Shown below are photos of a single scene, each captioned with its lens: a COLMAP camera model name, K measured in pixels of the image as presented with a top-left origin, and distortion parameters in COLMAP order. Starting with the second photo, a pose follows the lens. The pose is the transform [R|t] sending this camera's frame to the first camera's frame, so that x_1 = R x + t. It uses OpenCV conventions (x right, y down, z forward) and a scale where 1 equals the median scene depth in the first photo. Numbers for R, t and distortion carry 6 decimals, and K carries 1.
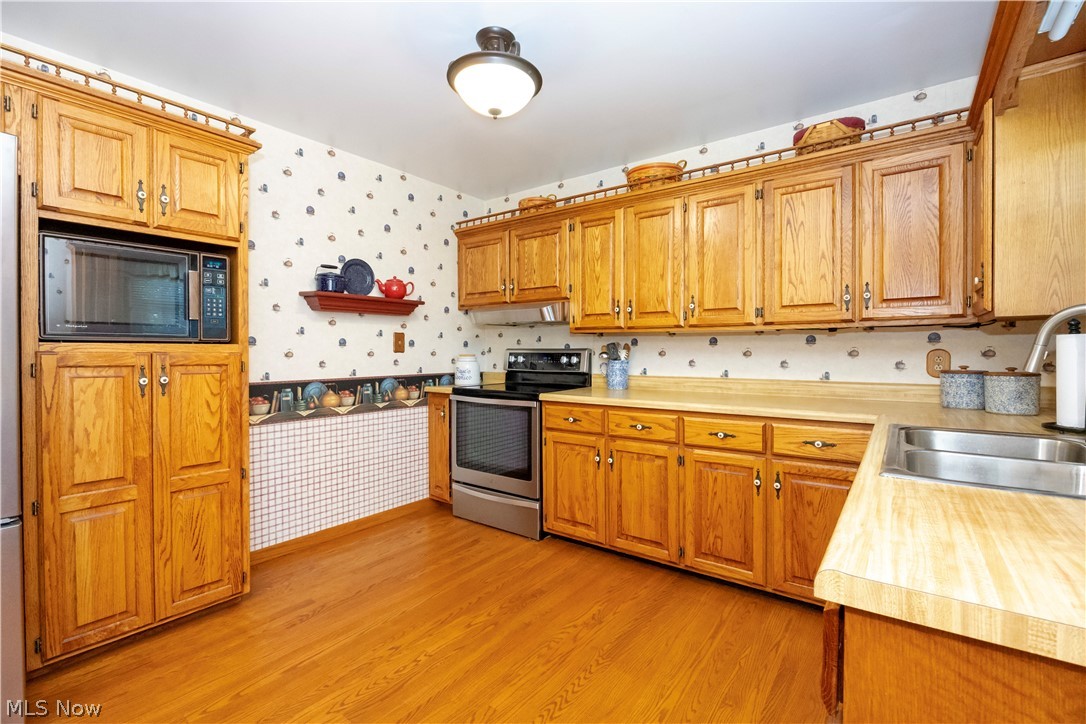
lens RADIAL K [[485.3, 0, 541.5], [0, 485.3, 360.0], [0, 0, 1]] dist [-0.003078, 0.000729]
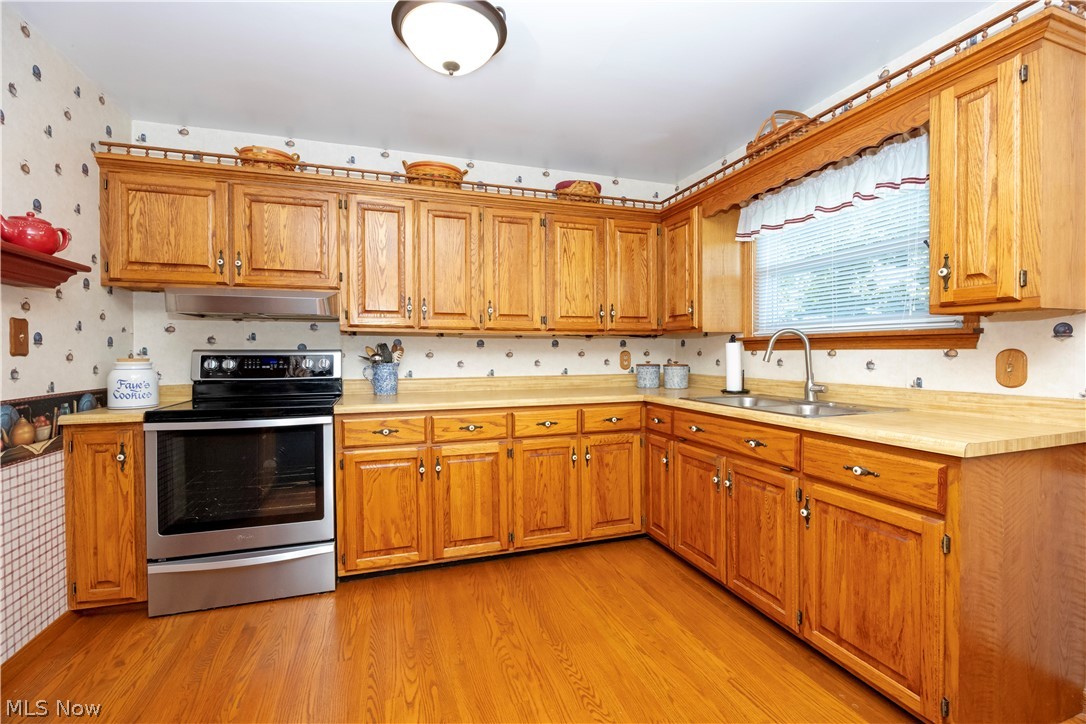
lens RADIAL K [[485.3, 0, 543.6], [0, 485.3, 359.8], [0, 0, 1]] dist [-0.003078, 0.000729]
pose [[0.571263, -0.012013, 0.820679, -0.487911], [0.018481, 0.999828, 0.001771, -0.001412], [-0.820559, 0.014155, 0.571387, 0.277319]]
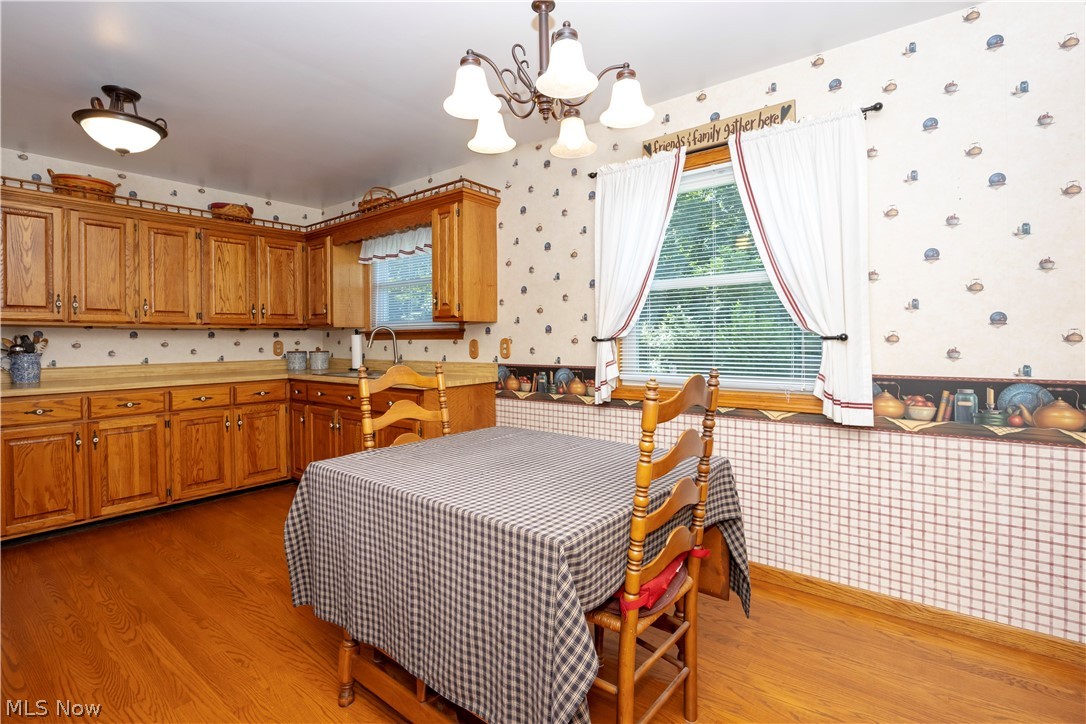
lens RADIAL K [[522.5, 0, 532.4], [0, 522.5, 341.8], [0, 0, 1]] dist [-0.008466, -0.000986]
pose [[0.049007, -0.002677, 0.998795, -0.963140], [0.027786, 0.999613, 0.001316, 0.005372], [-0.998412, 0.027688, 0.049063, -0.073782]]
